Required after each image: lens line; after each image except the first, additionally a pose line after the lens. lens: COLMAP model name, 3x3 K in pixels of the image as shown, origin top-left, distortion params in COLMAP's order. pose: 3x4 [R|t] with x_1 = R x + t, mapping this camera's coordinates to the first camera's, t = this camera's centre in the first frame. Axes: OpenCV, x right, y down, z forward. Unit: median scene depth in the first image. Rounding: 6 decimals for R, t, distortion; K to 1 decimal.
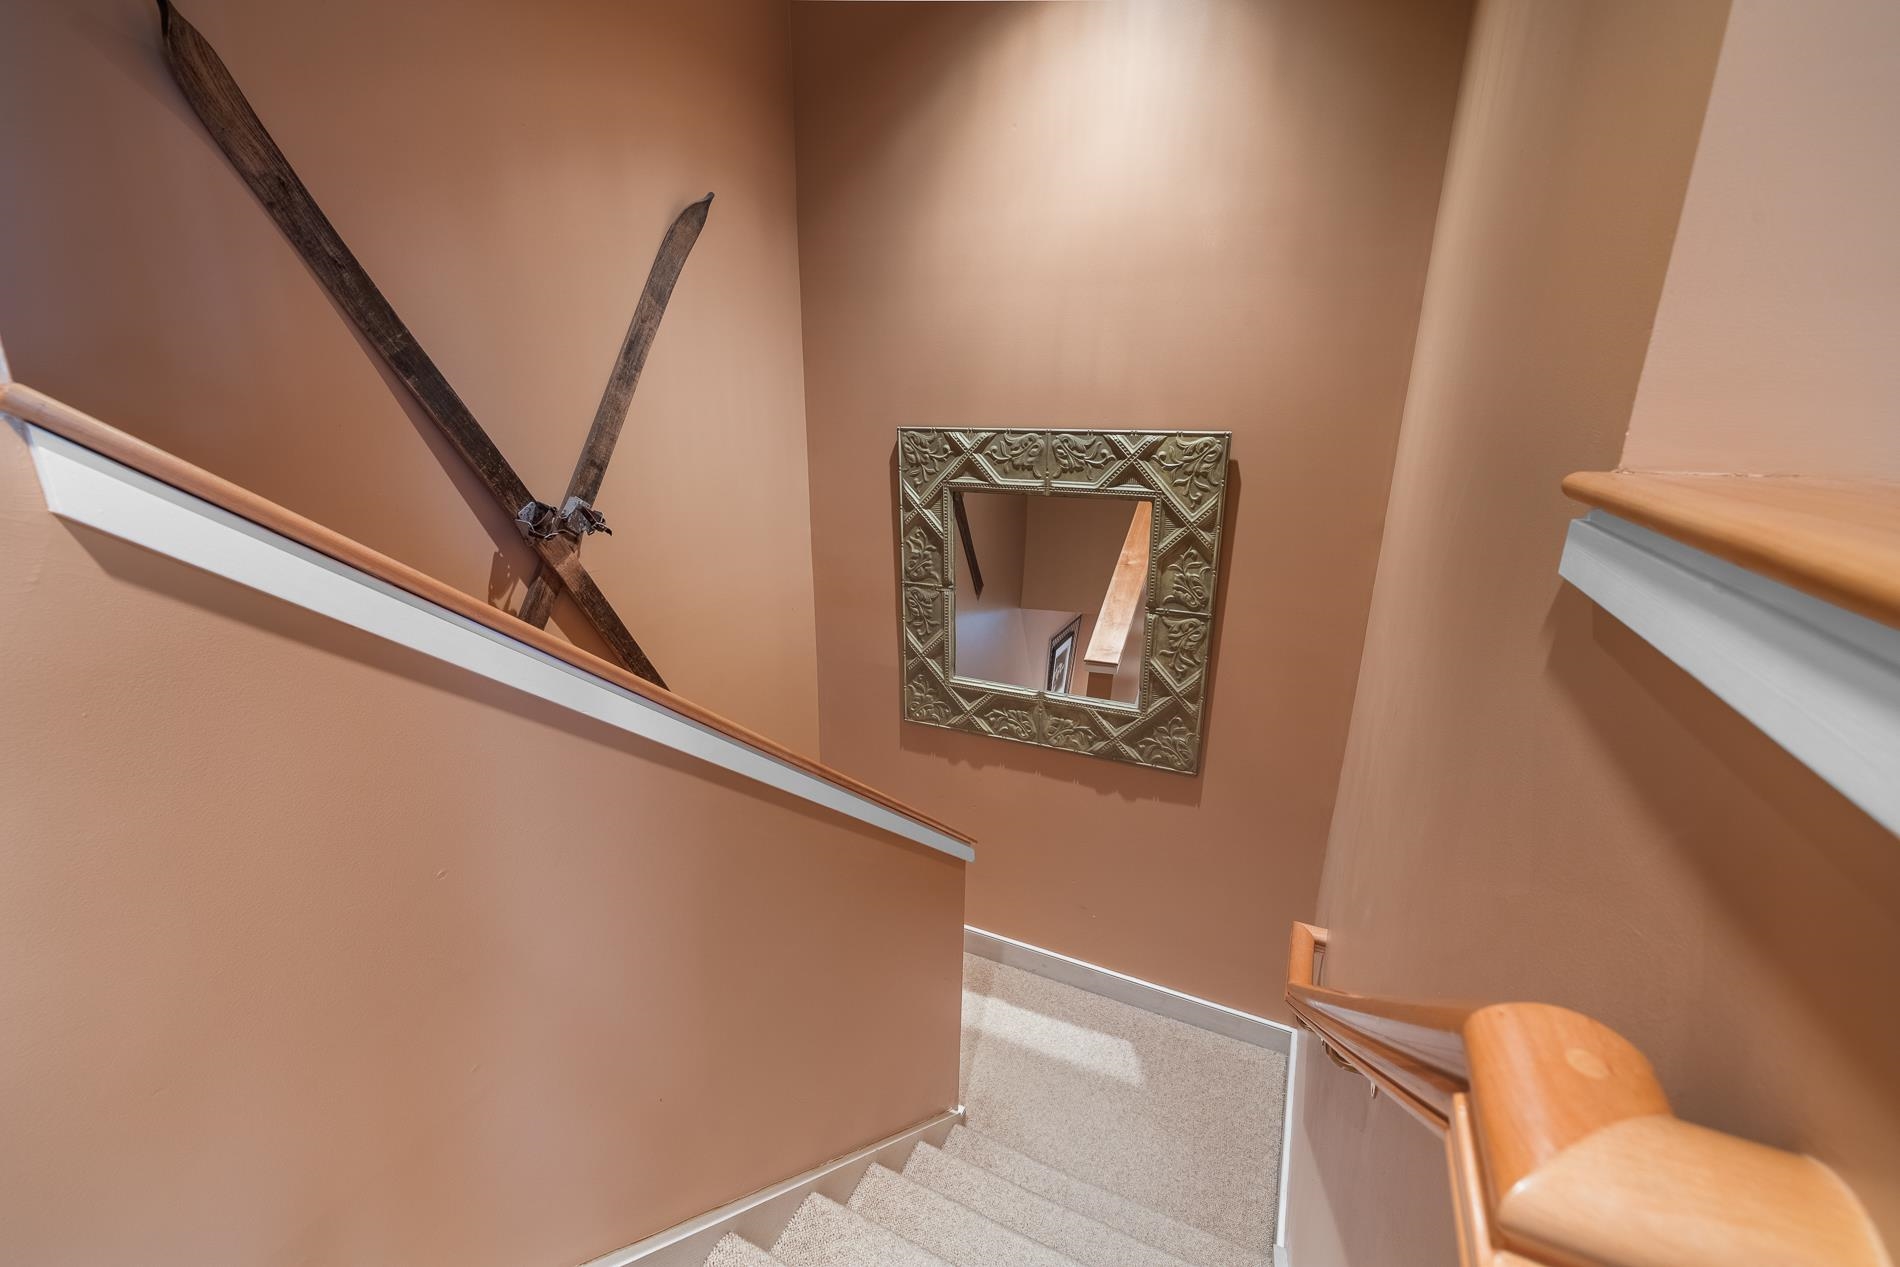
lens RADIAL K [[793.5, 0, 948.0], [0, 793.5, 645.4], [0, 0, 1]] dist [-0.000566, -0.000650]
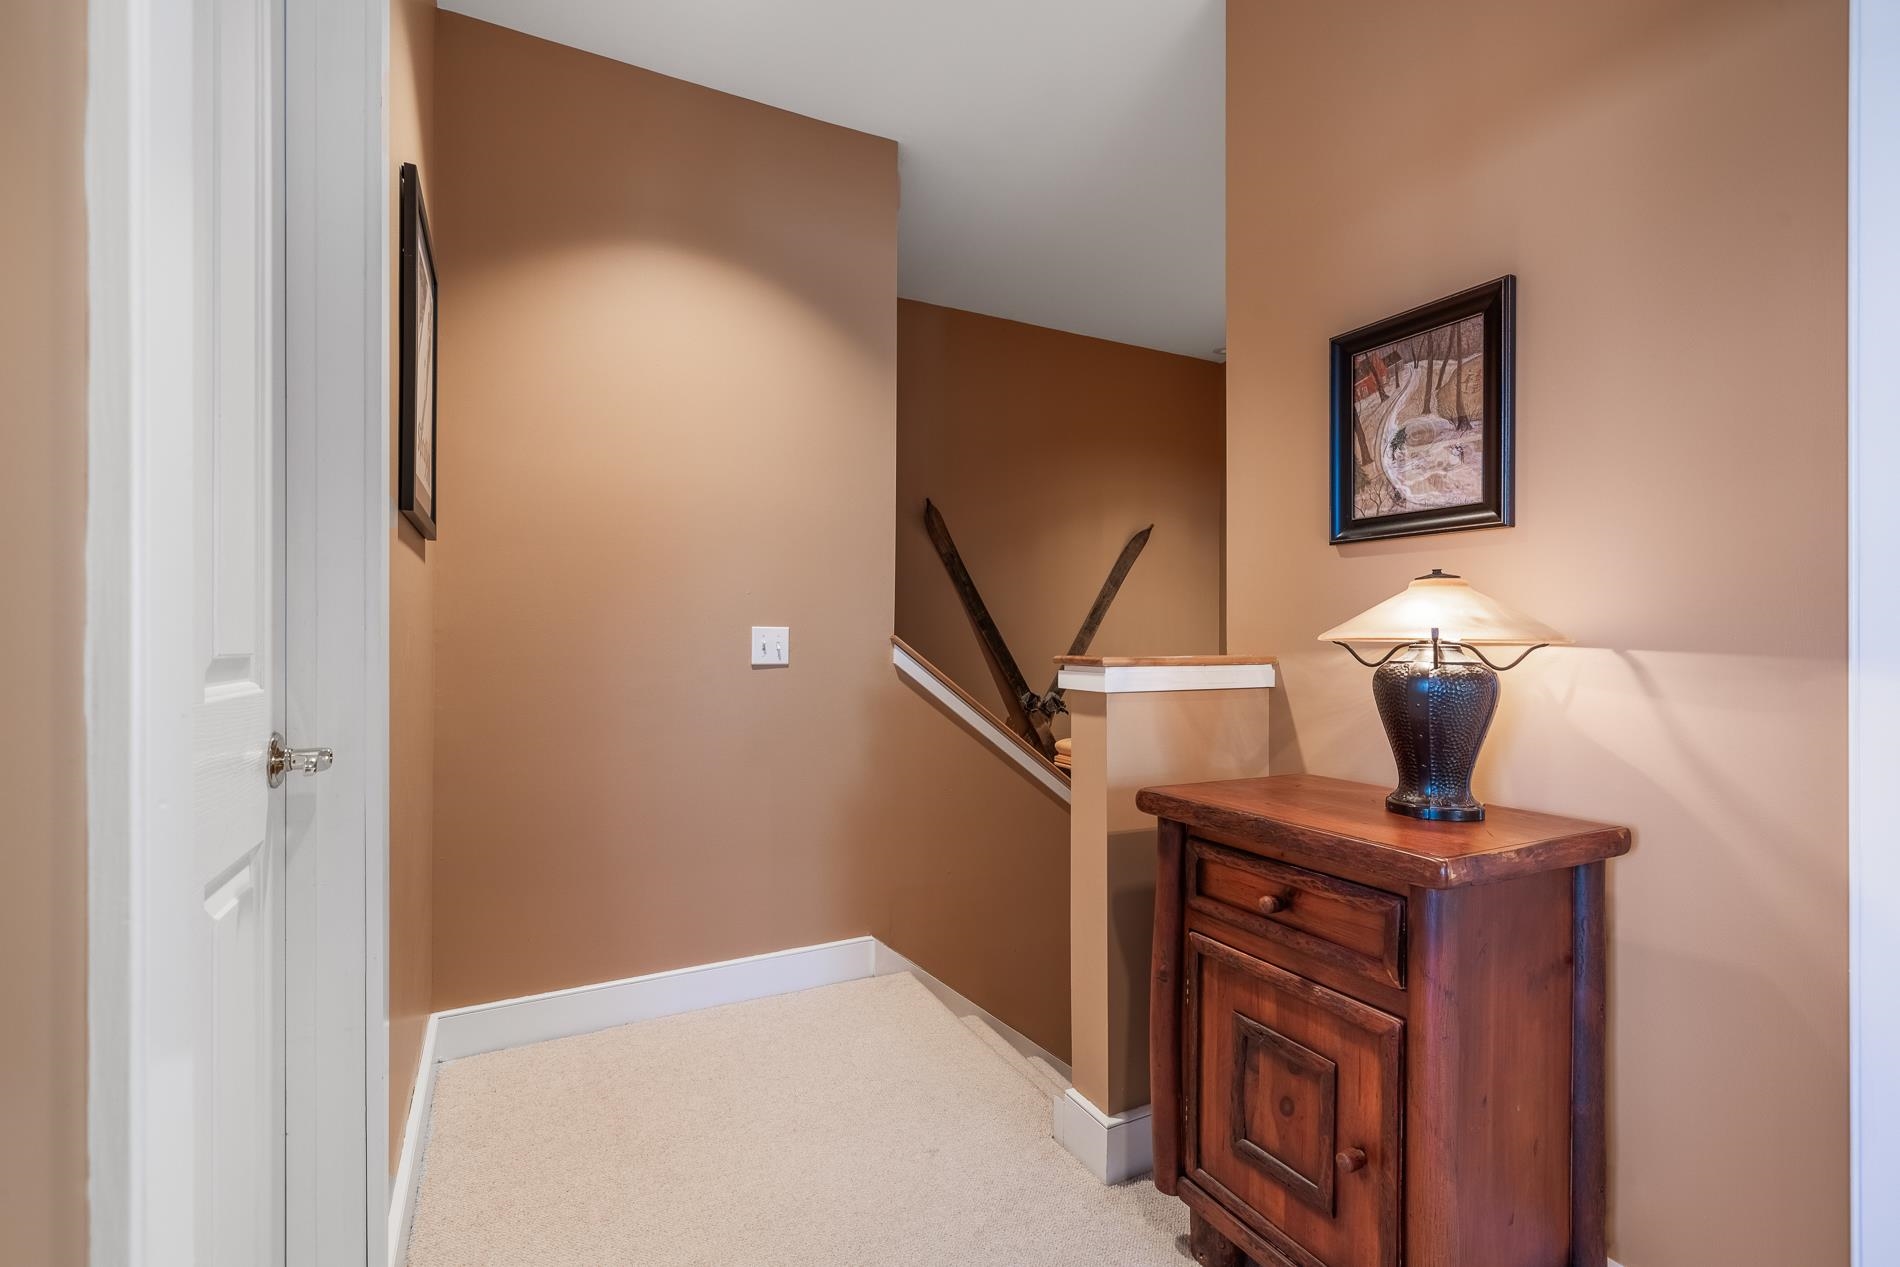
lens RADIAL K [[793.5, 0, 948.0], [0, 793.5, 645.4], [0, 0, 1]] dist [-0.000566, -0.000650]
pose [[0.803456, -0.003551, -0.595353, 0.427784], [-0.173796, 0.955028, -0.240241, 0.192144], [0.569432, 0.296493, 0.766706, -0.564914]]
